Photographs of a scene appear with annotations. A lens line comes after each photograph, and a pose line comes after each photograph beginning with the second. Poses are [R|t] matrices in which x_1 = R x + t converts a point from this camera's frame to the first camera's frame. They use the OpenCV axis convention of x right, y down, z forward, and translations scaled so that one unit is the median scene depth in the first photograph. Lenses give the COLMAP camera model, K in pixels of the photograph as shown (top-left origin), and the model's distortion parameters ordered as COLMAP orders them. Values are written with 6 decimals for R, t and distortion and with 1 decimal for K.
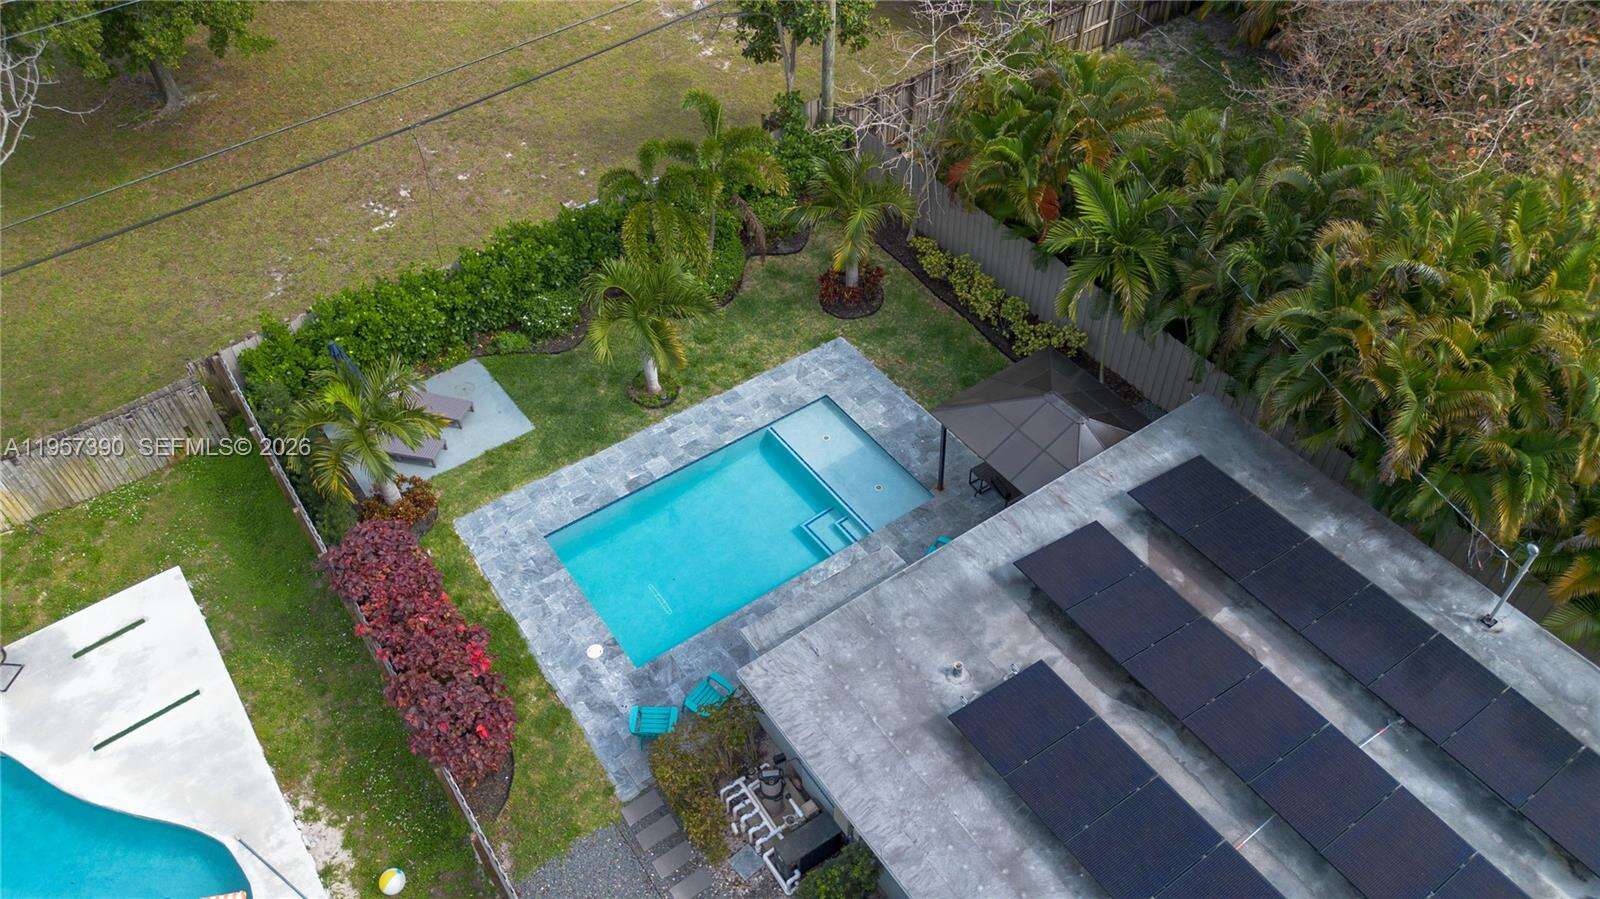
lens RADIAL K [[1160.7, 0, 811.6], [0, 1160.7, 446.7], [0, 0, 1]] dist [0.091599, -0.116673]
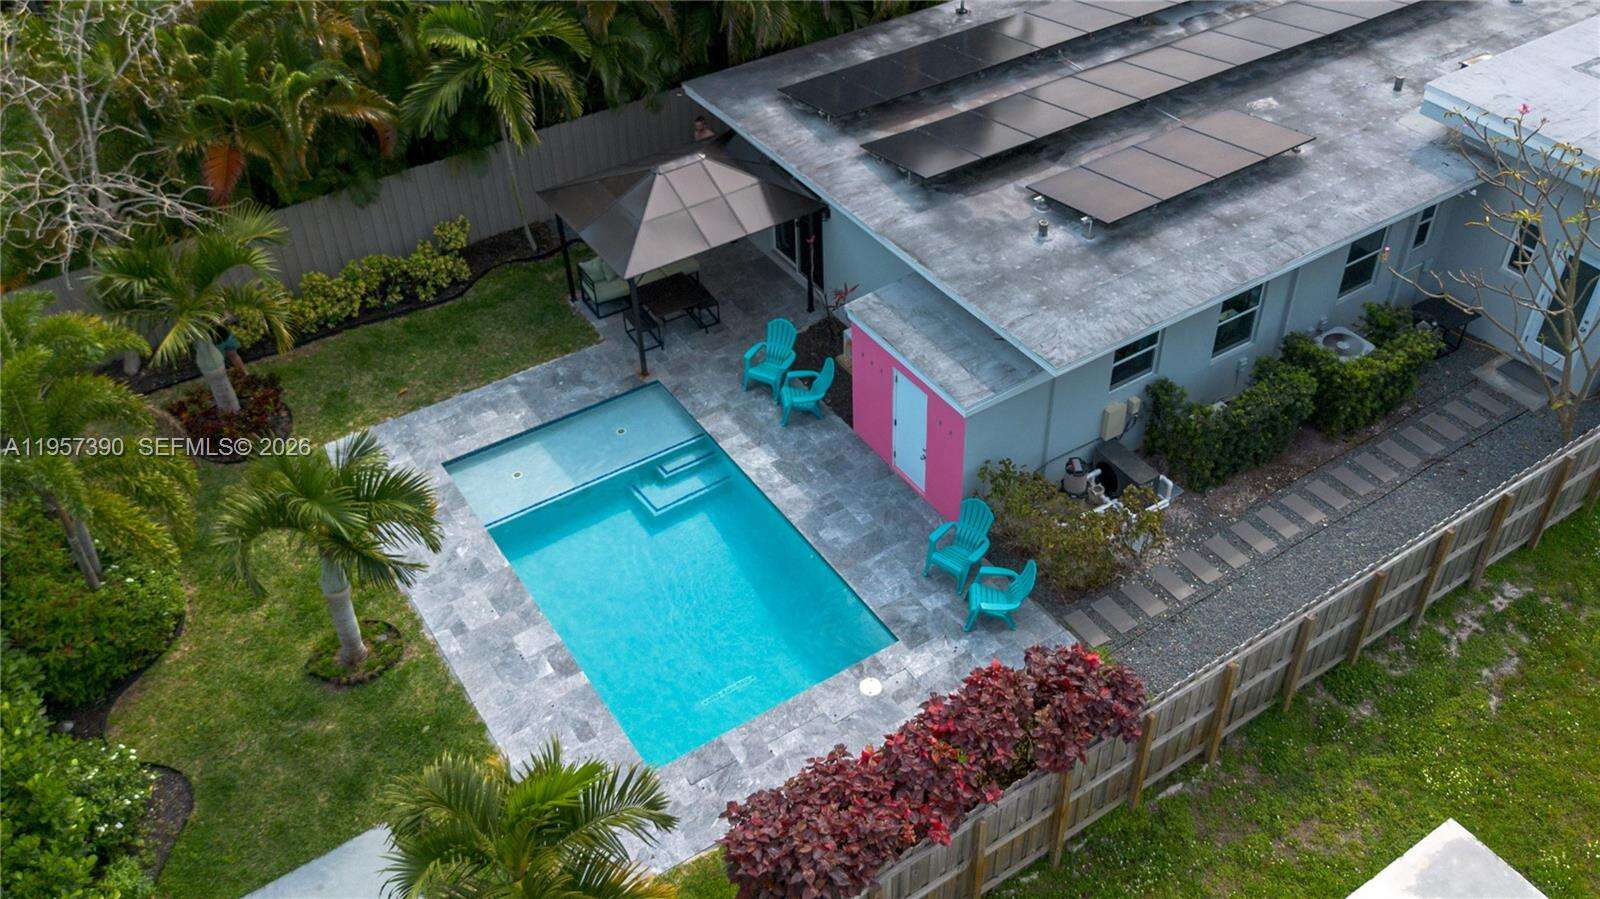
lens RADIAL K [[1348.0, 0, 890.2], [0, 1348.0, 449.5], [0, 0, 1]] dist [0.004448, -0.000887]
pose [[0.004645, -0.656357, 0.754436, -0.693952], [0.716459, 0.528500, 0.455383, -0.264363], [-0.697613, 0.538408, 0.472708, 0.500587]]
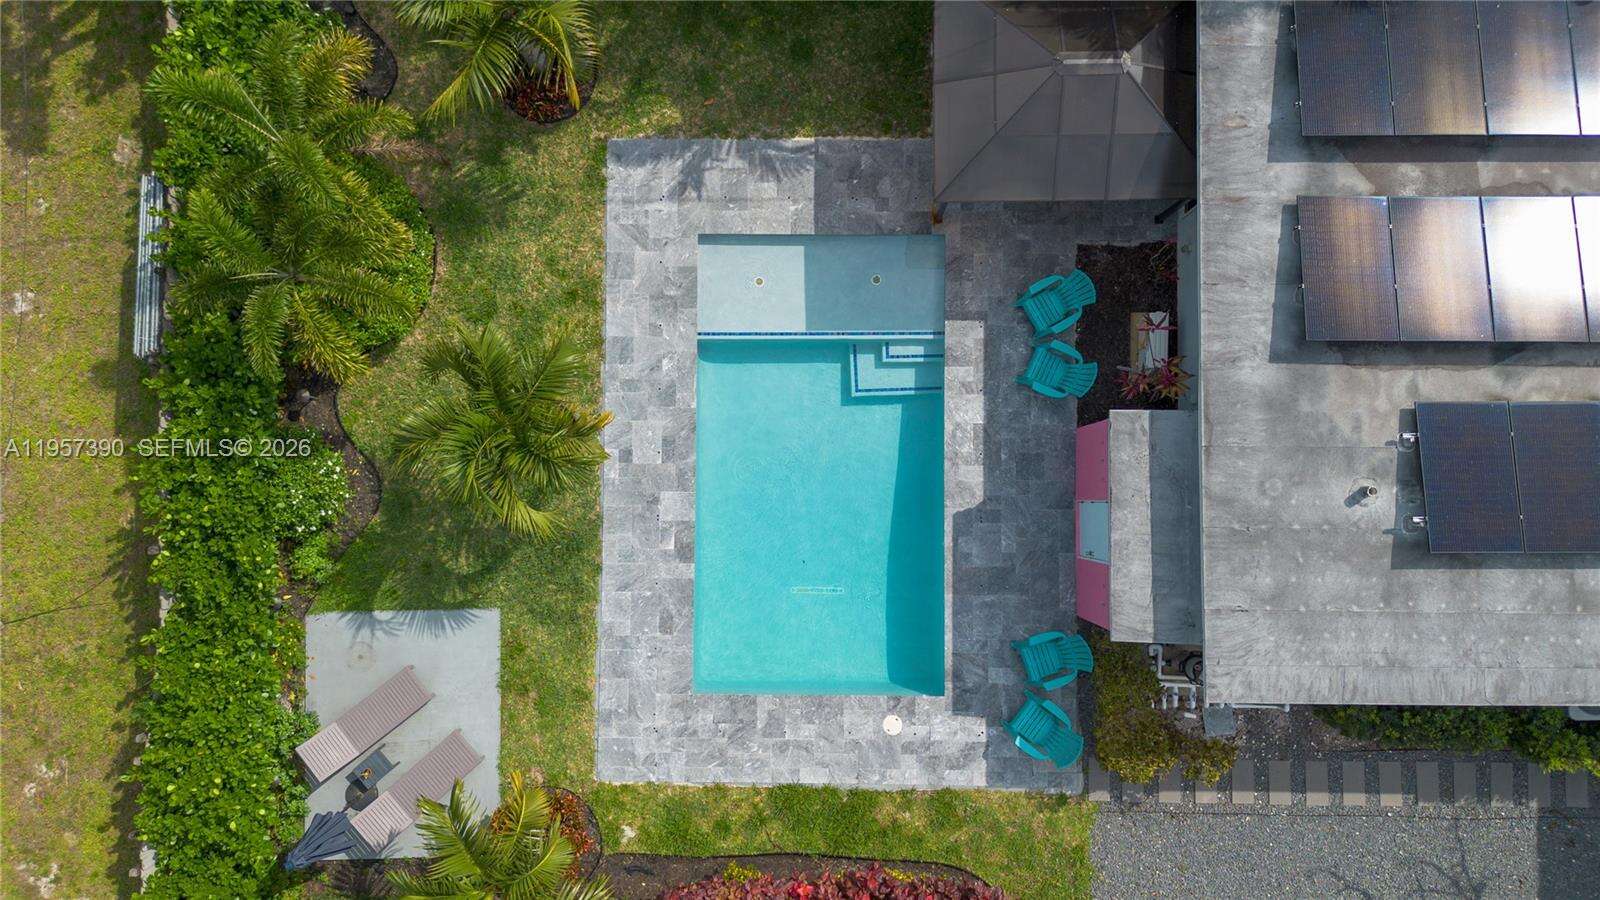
lens RADIAL K [[1160.7, 0, 811.6], [0, 1160.7, 447.2], [0, 0, 1]] dist [0.091599, -0.116673]
pose [[0.586163, -0.808991, 0.044108, -0.093643], [0.578024, 0.455720, 0.676910, -0.486365], [-0.567715, -0.371284, 0.734743, 0.483960]]
